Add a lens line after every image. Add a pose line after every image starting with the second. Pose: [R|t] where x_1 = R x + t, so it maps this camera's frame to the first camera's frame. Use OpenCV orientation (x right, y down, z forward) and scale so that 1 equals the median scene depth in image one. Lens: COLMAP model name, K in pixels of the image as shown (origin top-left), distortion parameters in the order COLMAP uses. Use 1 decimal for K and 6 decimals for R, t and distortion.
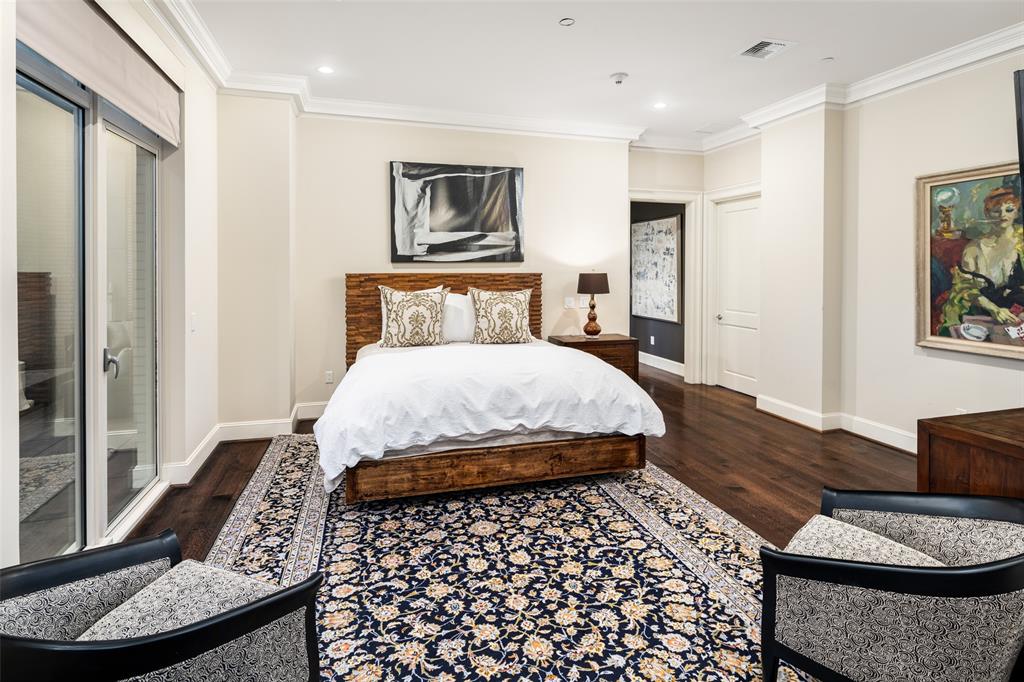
lens RADIAL K [[502.2, 0, 501.1], [0, 502.2, 270.0], [0, 0, 1]] dist [0.003268, -0.005326]
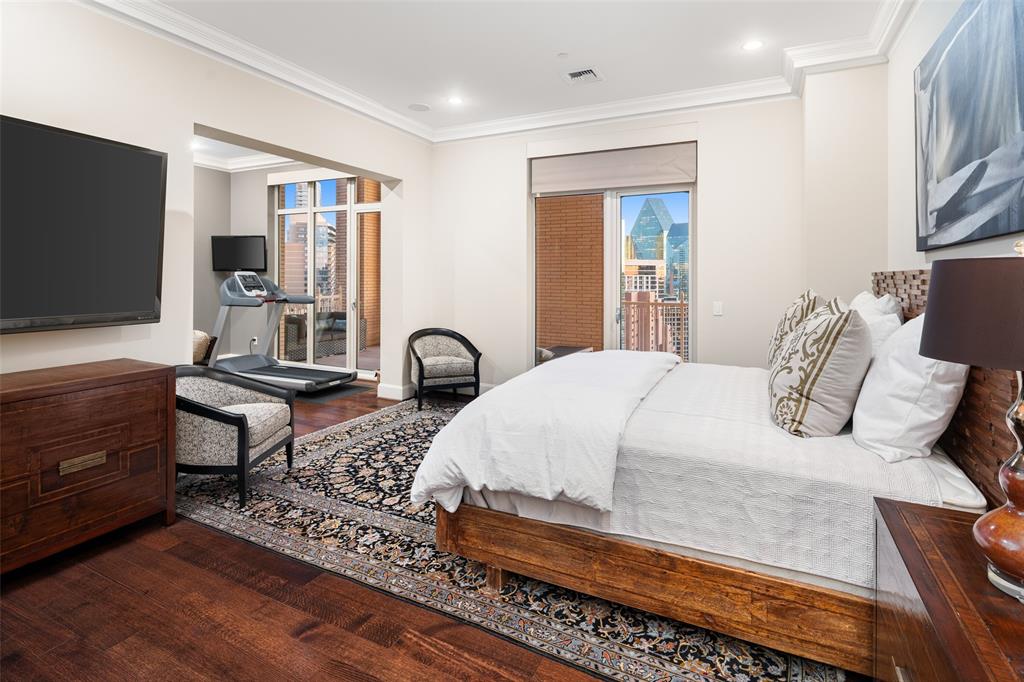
lens RADIAL K [[502.2, 0, 505.2], [0, 502.2, 272.4], [0, 0, 1]] dist [0.003268, -0.005326]
pose [[-0.685034, -0.010760, -0.728431, 0.943315], [-0.013326, 0.999909, -0.002238, 0.028728], [0.728389, 0.008174, -0.685115, 2.000275]]
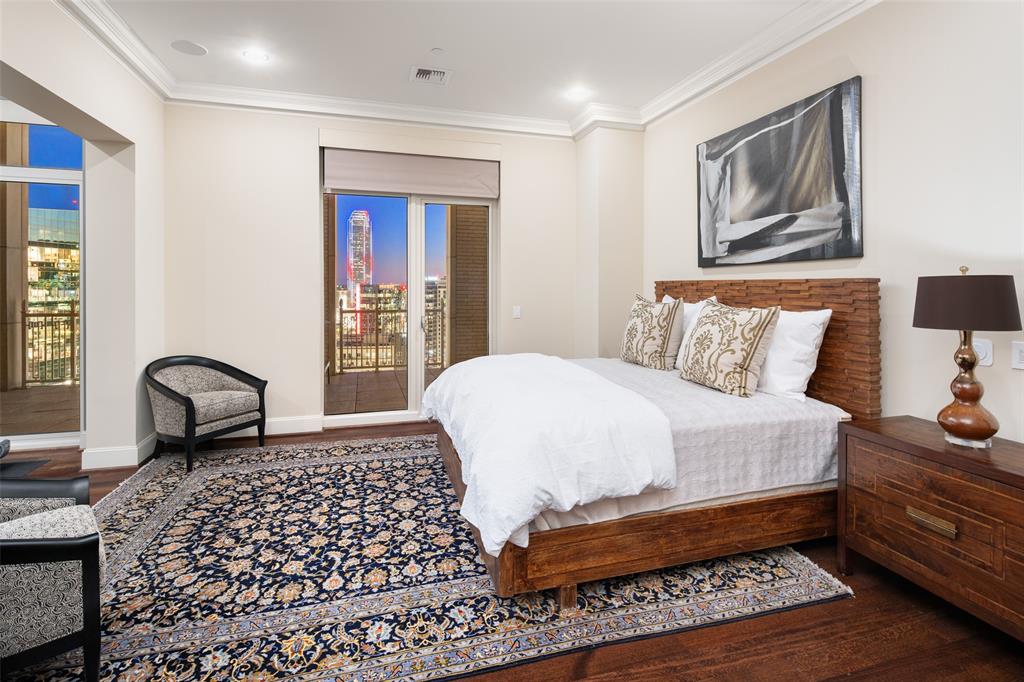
lens RADIAL K [[502.2, 0, 512.6], [0, 502.2, 285.3], [0, 0, 1]] dist [0.003268, -0.005326]
pose [[0.005141, -0.001507, -0.999986, 1.149566], [-0.012528, 0.999920, -0.001571, 0.036584], [0.999908, 0.012536, 0.005121, 1.319662]]
